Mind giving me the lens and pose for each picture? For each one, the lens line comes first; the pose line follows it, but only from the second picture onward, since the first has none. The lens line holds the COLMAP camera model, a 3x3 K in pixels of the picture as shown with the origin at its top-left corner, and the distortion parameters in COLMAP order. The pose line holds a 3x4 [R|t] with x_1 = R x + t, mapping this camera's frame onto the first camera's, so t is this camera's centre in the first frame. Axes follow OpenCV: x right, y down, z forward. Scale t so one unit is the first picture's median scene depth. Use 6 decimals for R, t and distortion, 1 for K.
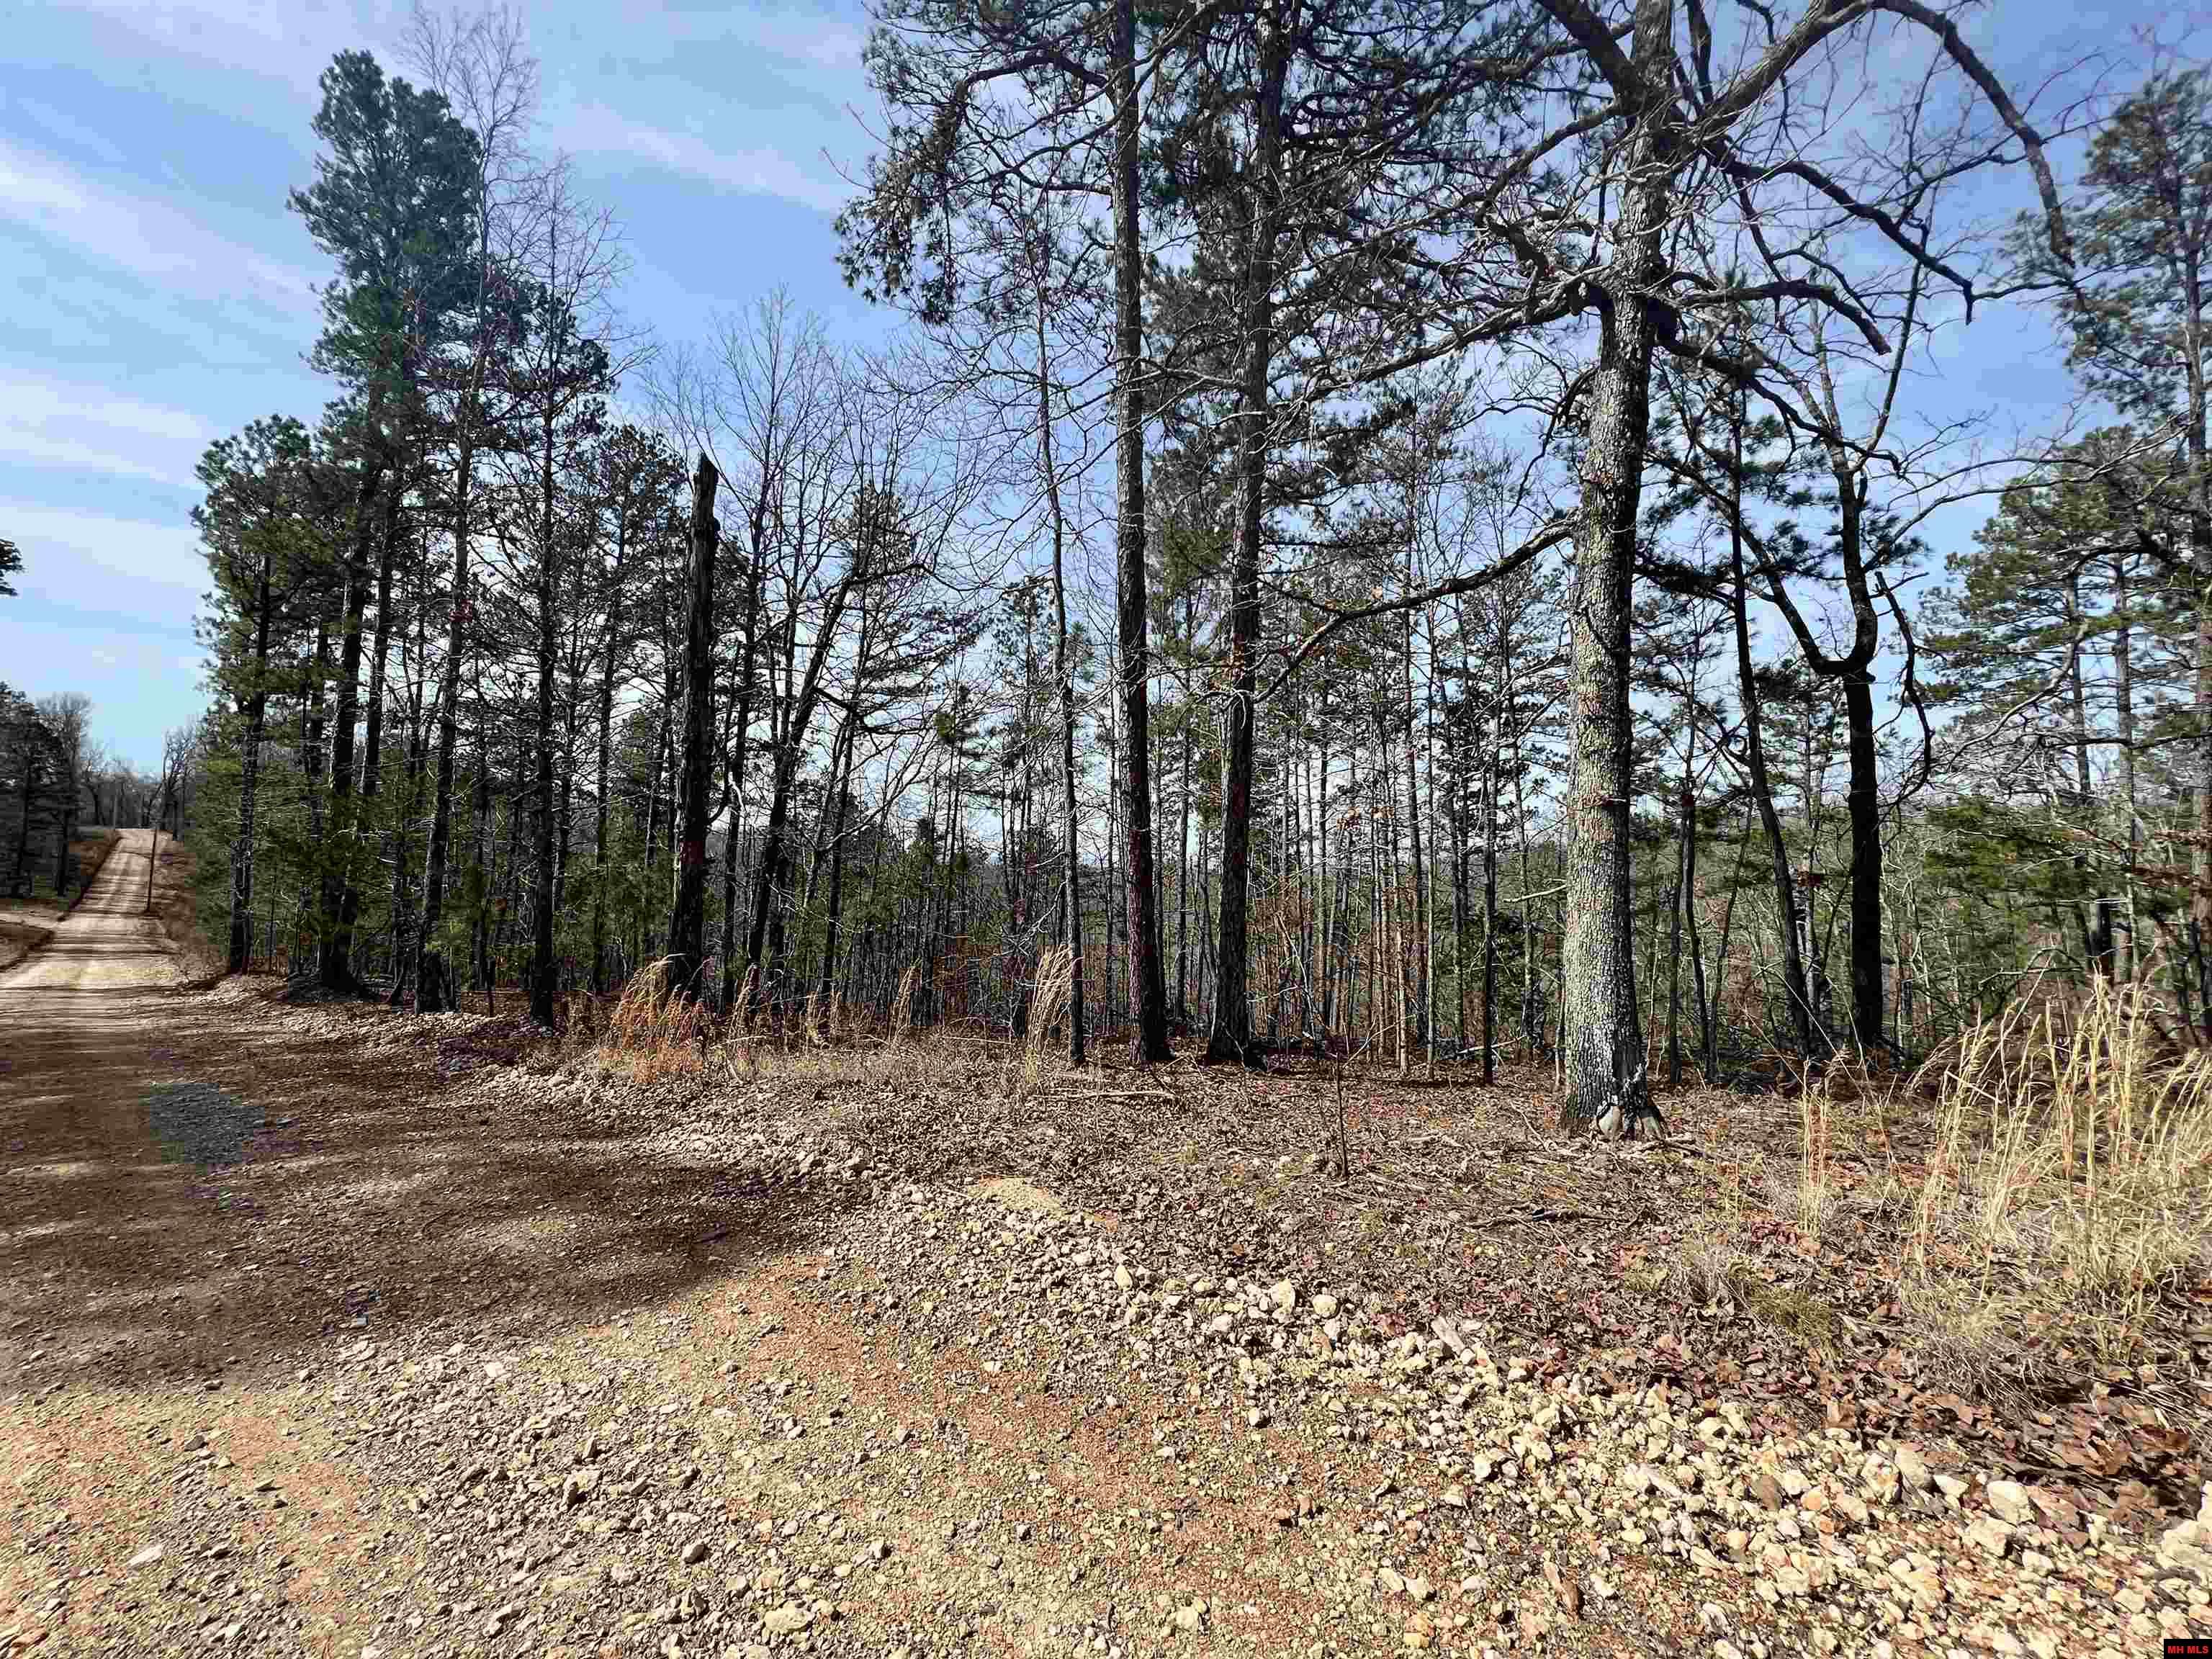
lens RADIAL K [[887.2, 0, 1101.3], [0, 887.2, 828.0], [0, 0, 1]] dist [-0.001790, -0.000259]
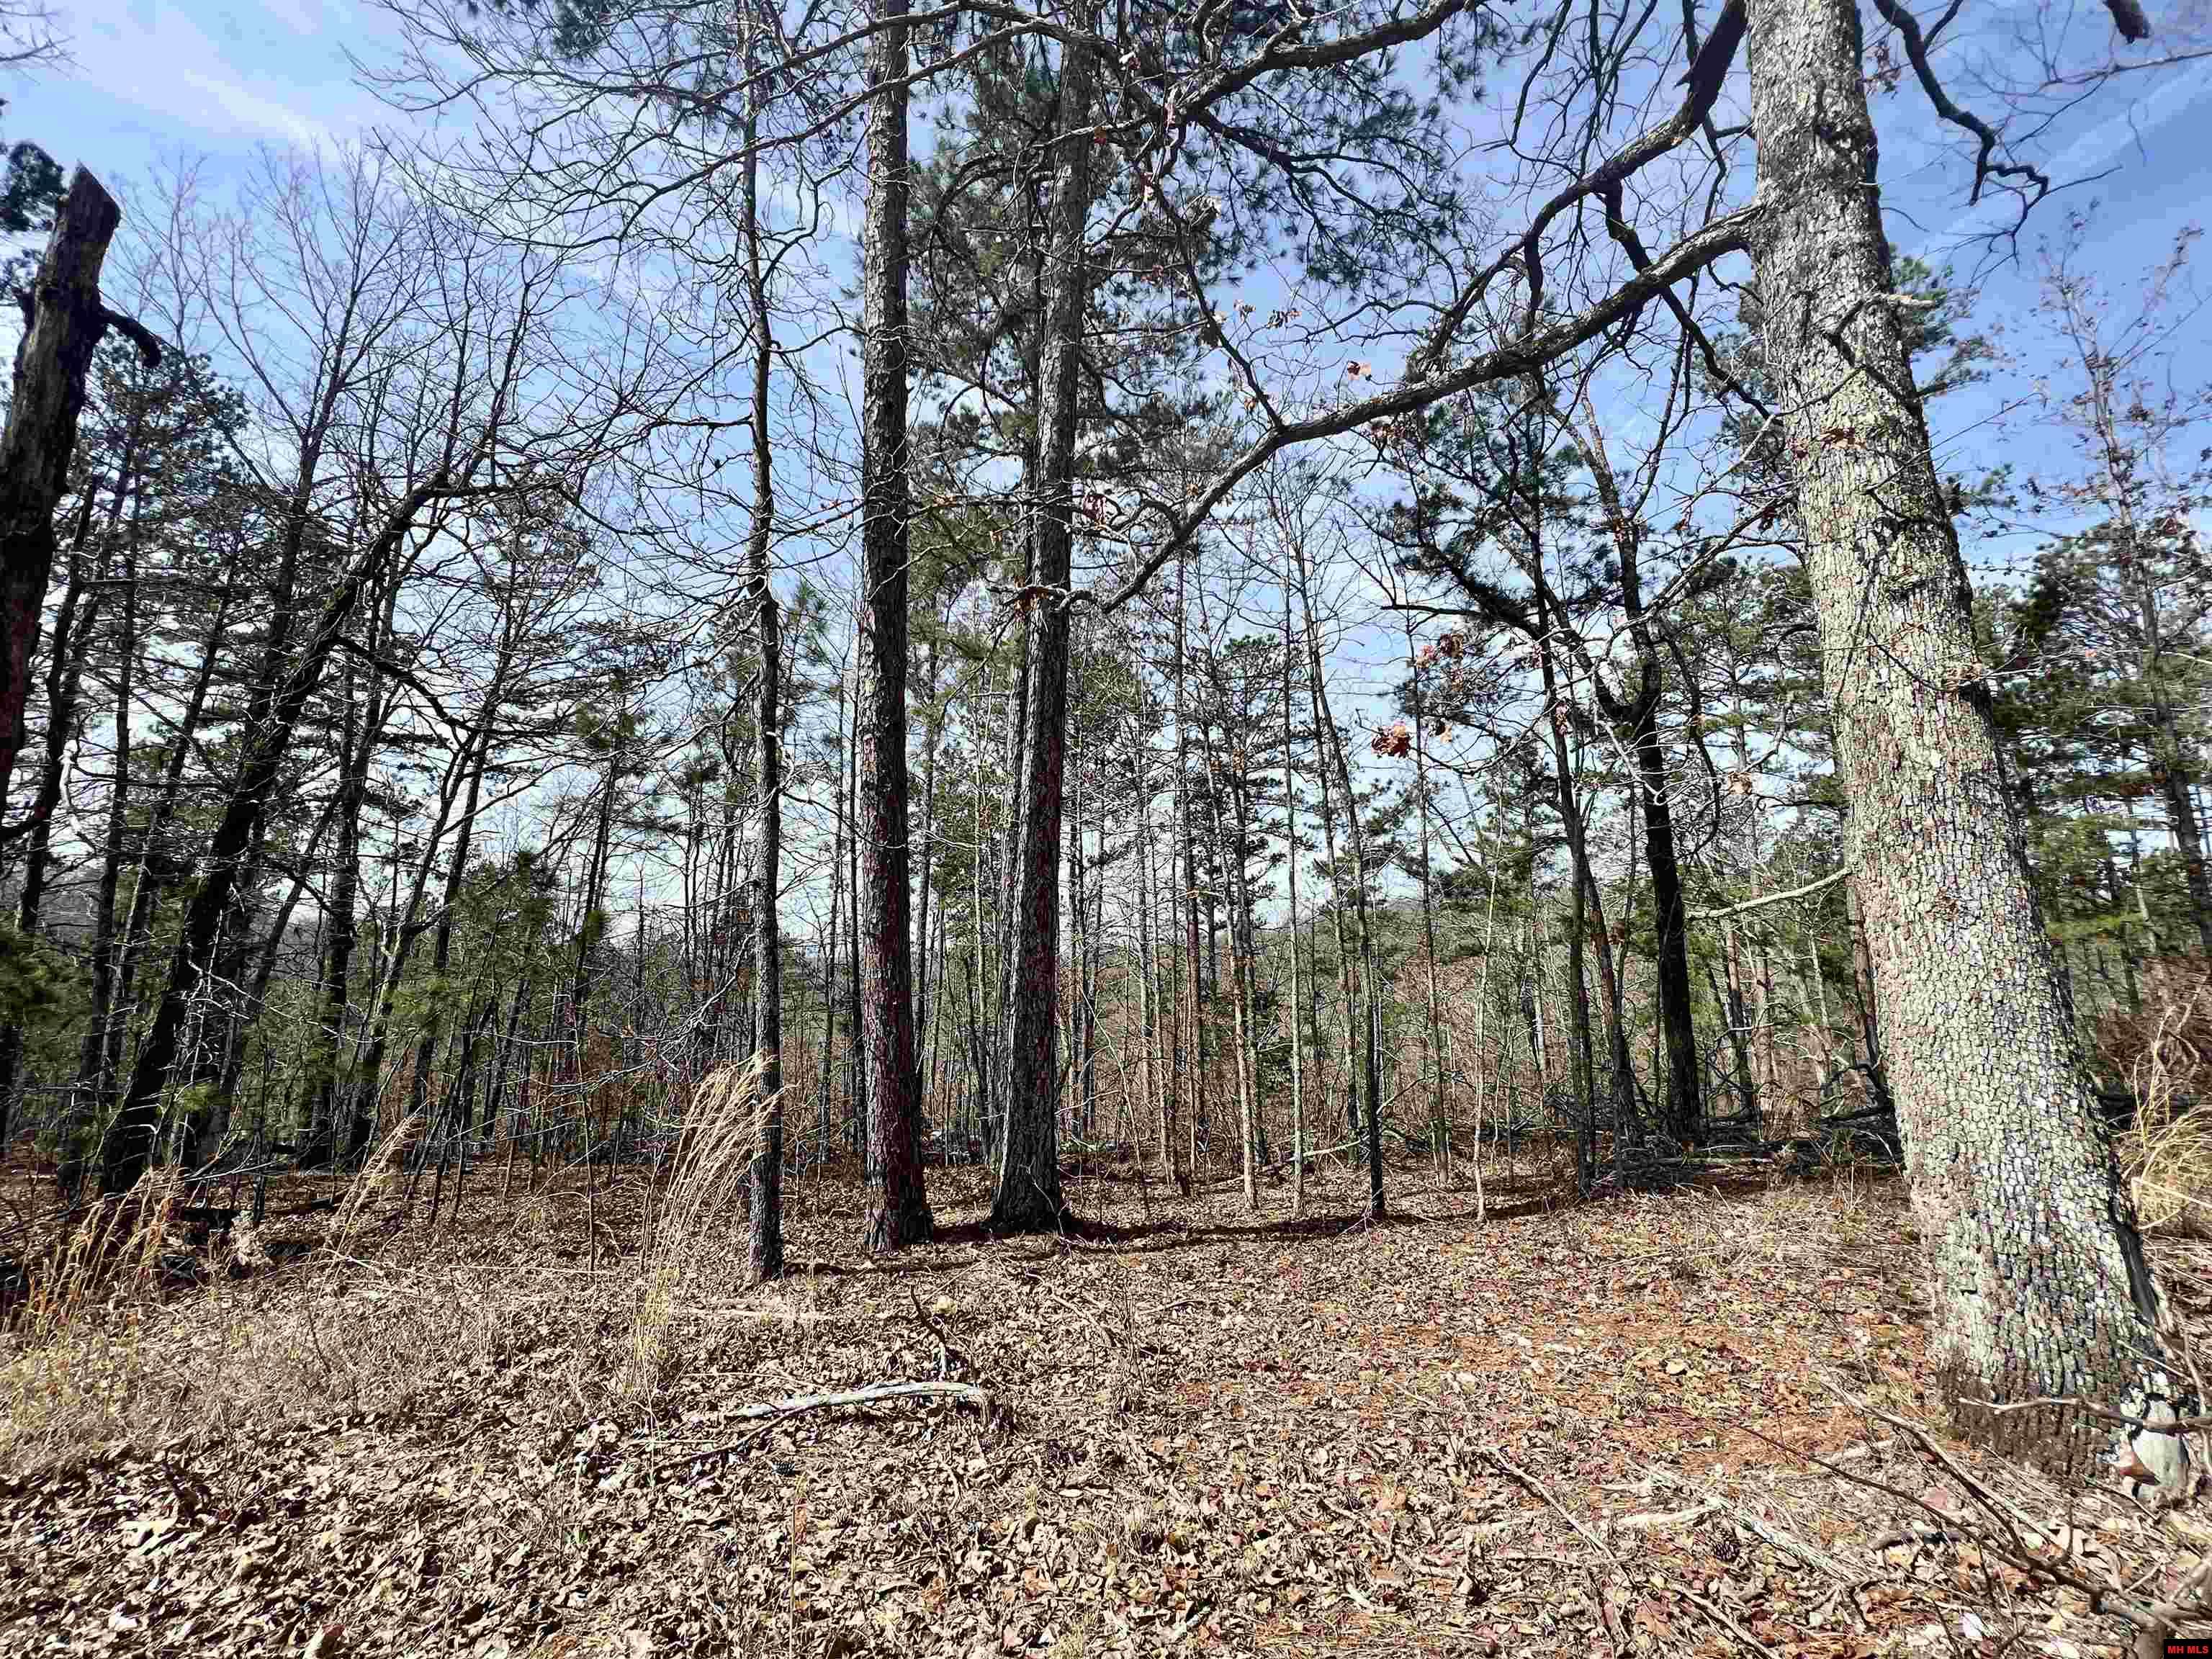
lens RADIAL K [[887.9, 0, 1100.8], [0, 887.9, 828.2], [0, 0, 1]] dist [-0.001625, 0.000317]
pose [[0.954249, 0.024648, 0.297996, 0.000027], [0.004188, 0.995398, -0.095739, 0.032276], [-0.298985, 0.092607, 0.949754, 0.264198]]
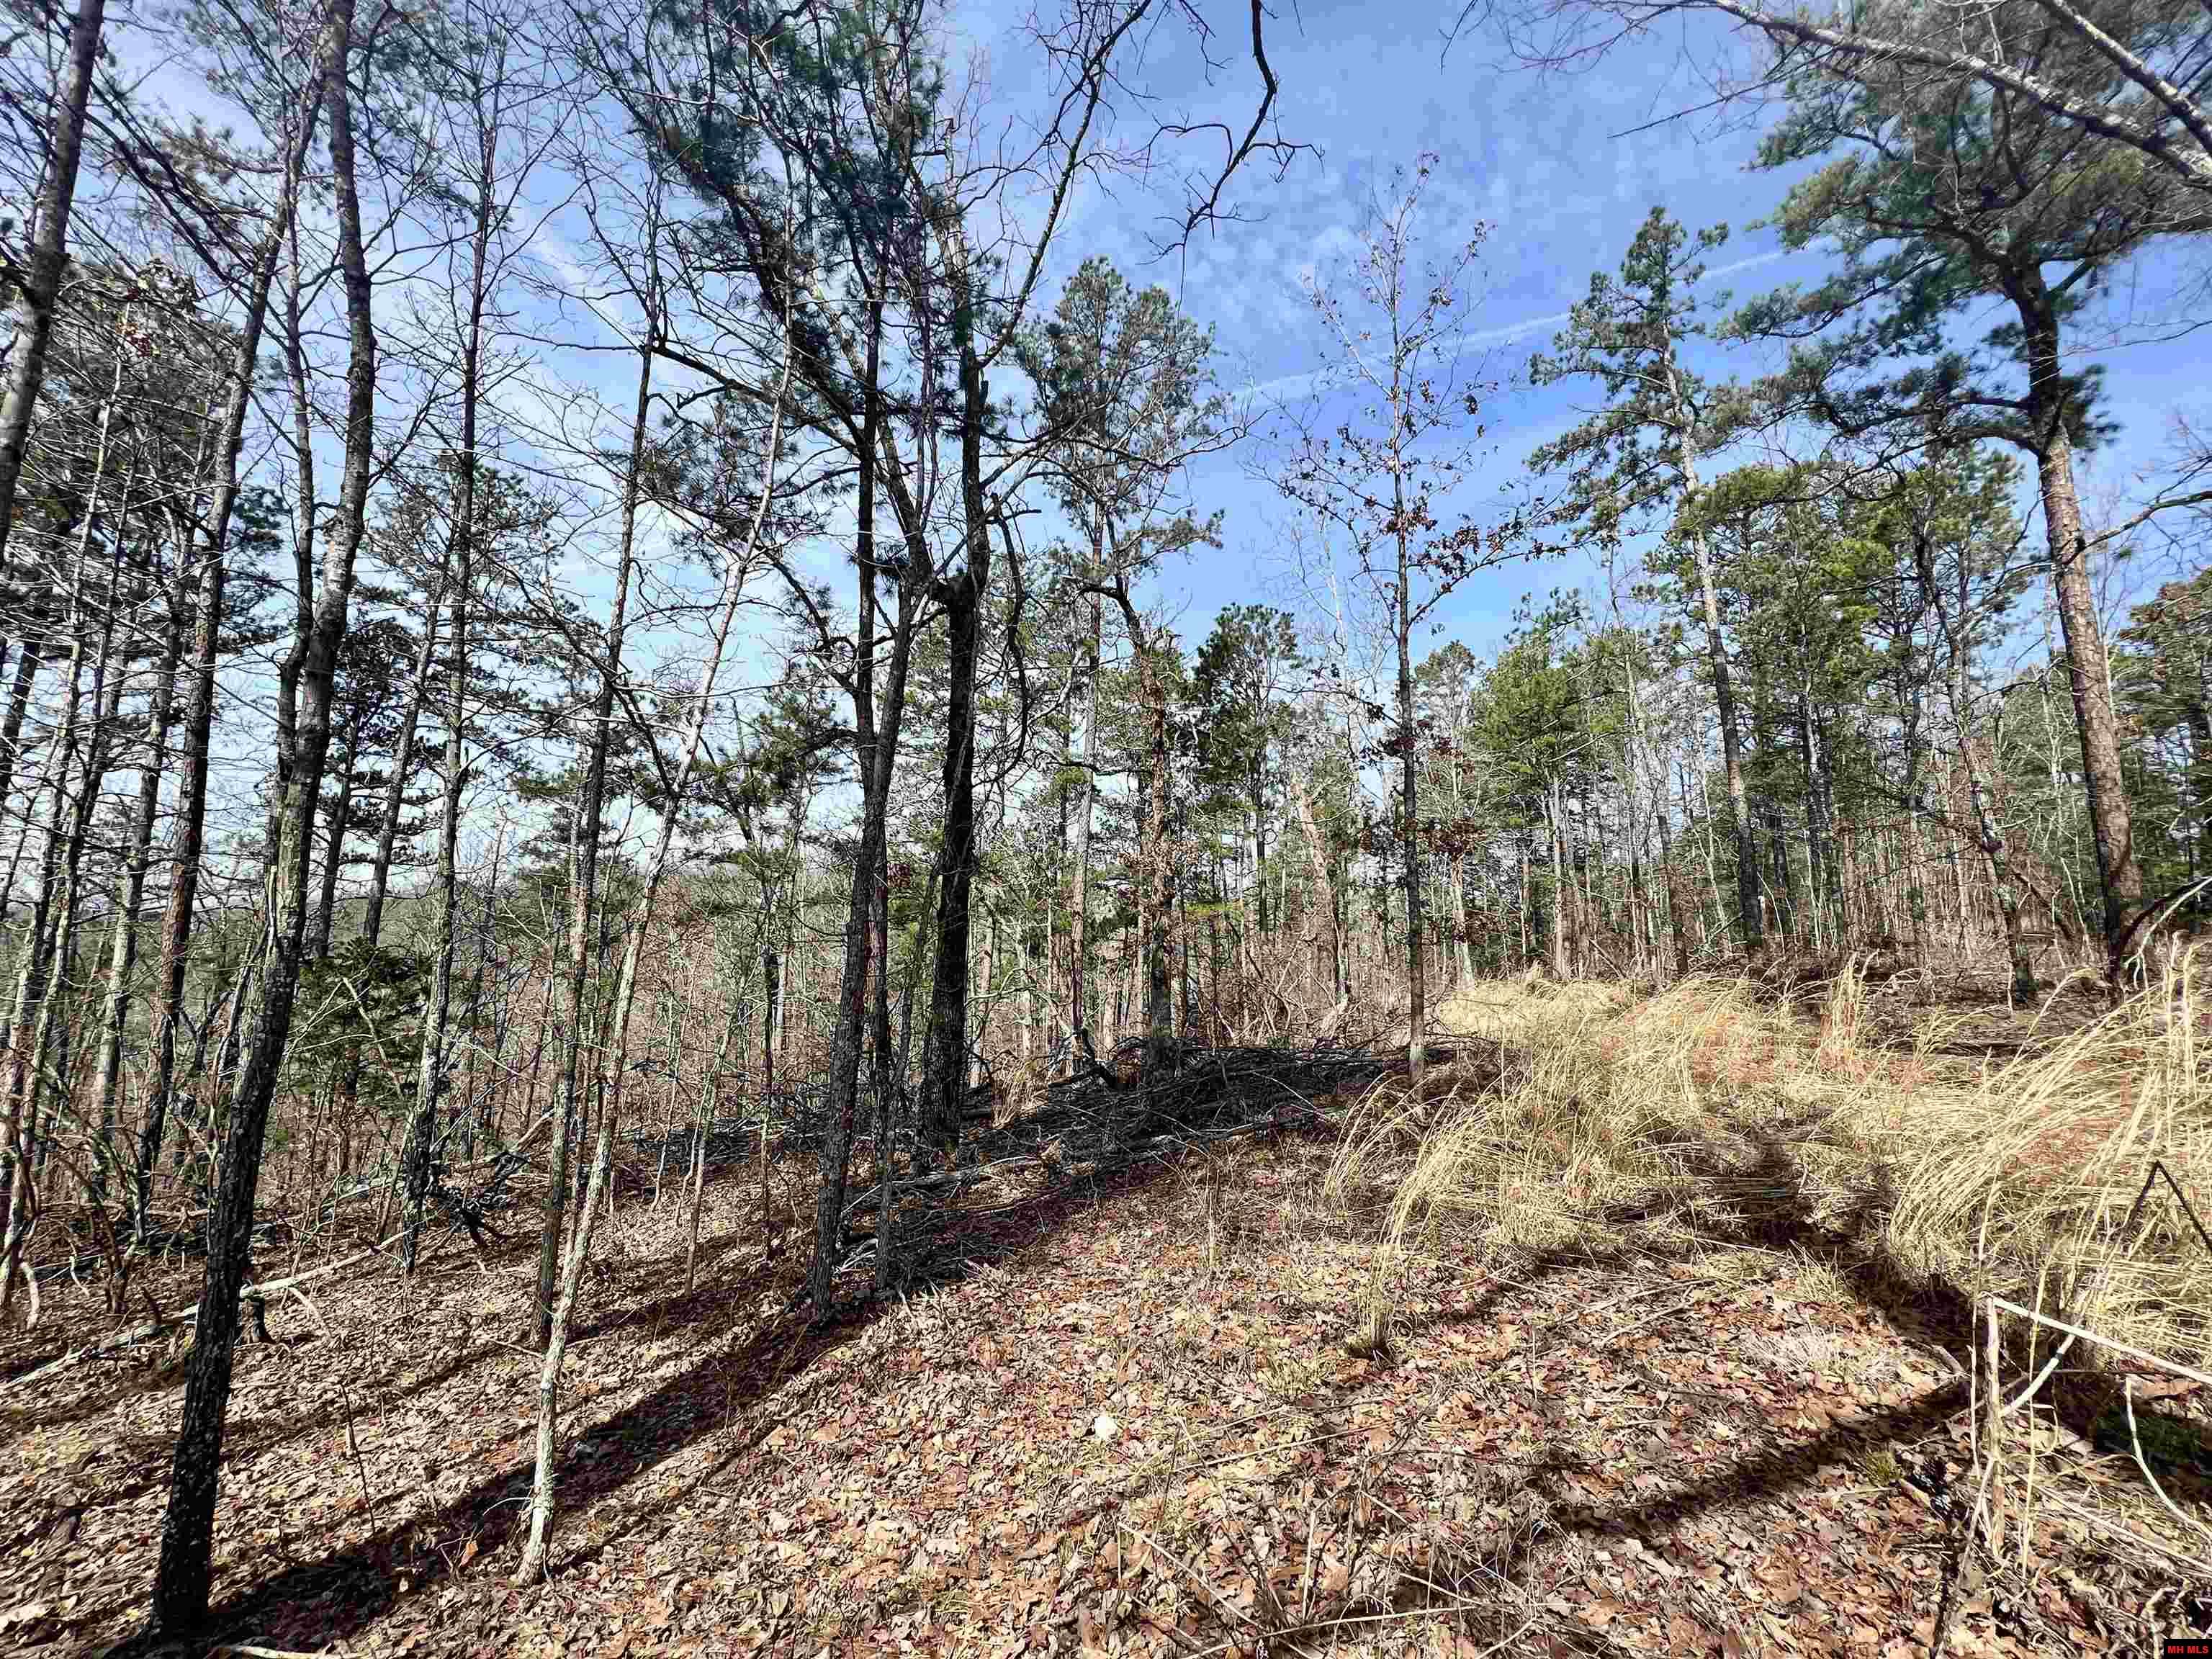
lens RADIAL K [[887.2, 0, 1101.3], [0, 887.2, 828.0], [0, 0, 1]] dist [-0.001790, -0.000259]
pose [[0.462966, 0.115175, 0.878861, 0.263416], [-0.068118, 0.993213, -0.094278, 0.072638], [-0.883755, -0.016218, 0.467669, 0.541316]]
